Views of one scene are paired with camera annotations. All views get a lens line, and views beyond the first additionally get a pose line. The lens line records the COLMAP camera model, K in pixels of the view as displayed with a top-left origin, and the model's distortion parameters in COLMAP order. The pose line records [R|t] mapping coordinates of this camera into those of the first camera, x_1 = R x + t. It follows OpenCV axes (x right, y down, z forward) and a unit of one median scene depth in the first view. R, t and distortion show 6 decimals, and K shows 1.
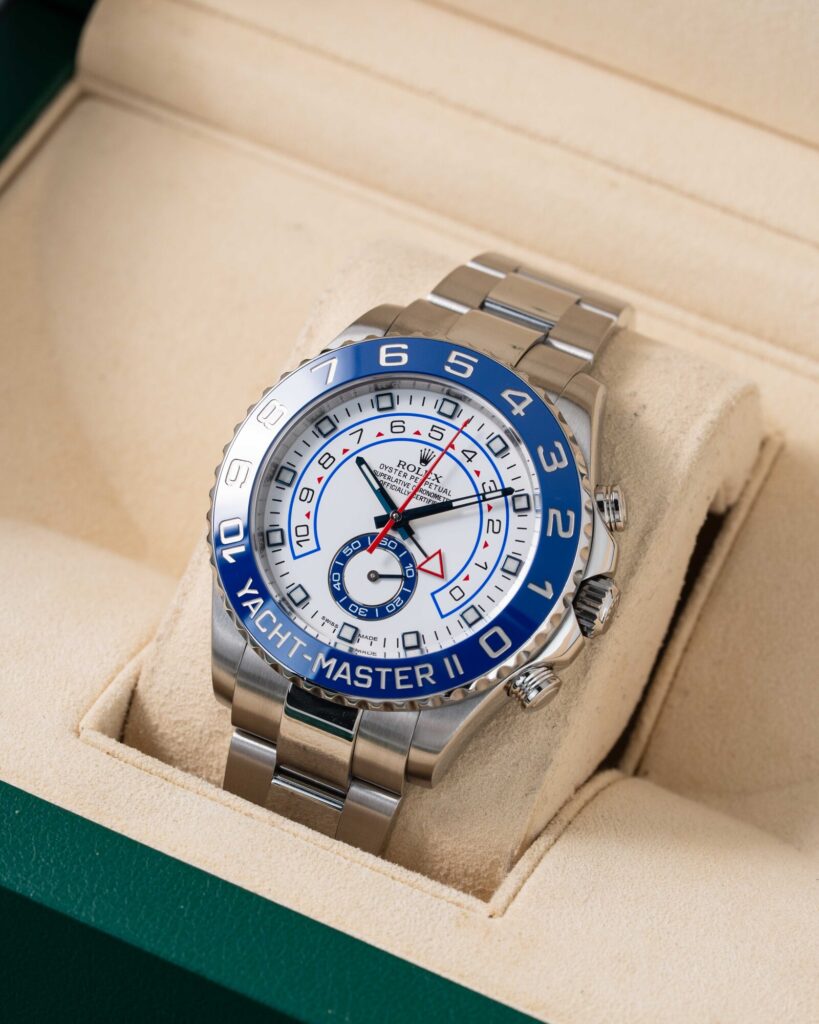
lens RADIAL K [[4845.9, 0, 409.2], [0, 4845.9, 511.3], [0, 0, 1]] dist [-0.328085, 0.000000]
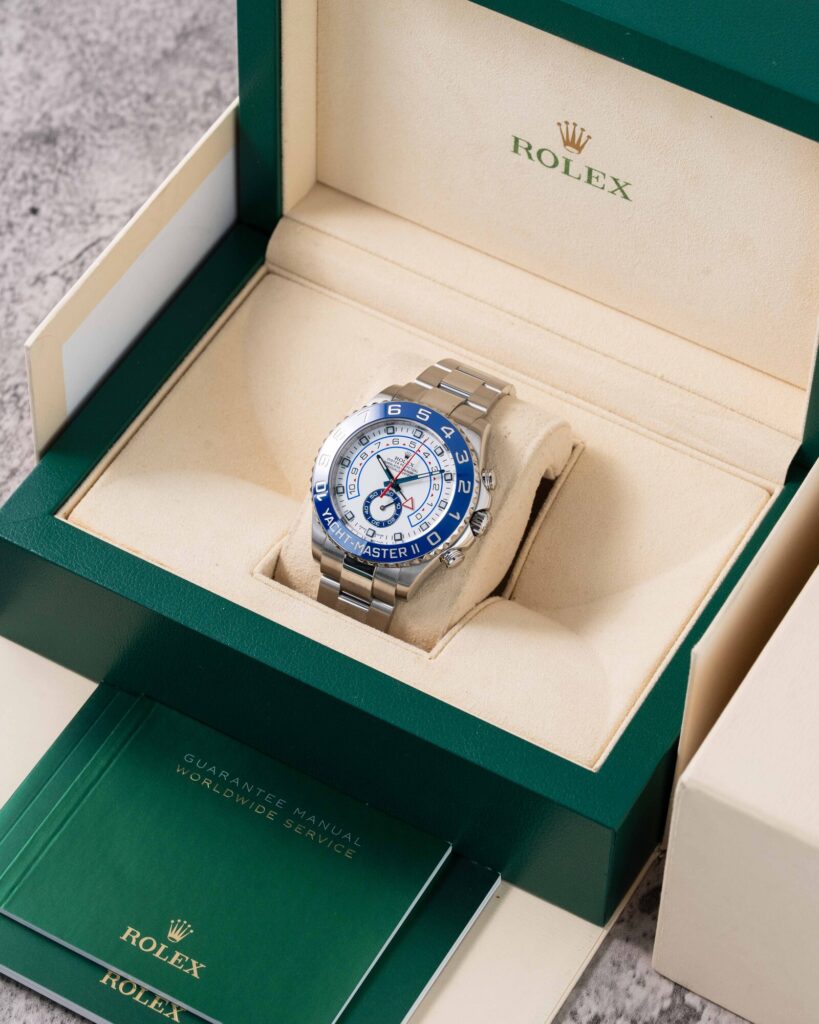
lens RADIAL K [[4019.9, 0, 411.0], [0, 4019.9, 508.5], [0, 0, 1]] dist [-1.235980, 0.000000]
pose [[0.998314, 0.020465, -0.054310, 0.107162], [-0.018913, 0.999402, 0.028933, -0.040633], [0.054870, -0.027857, 0.998105, -0.866780]]
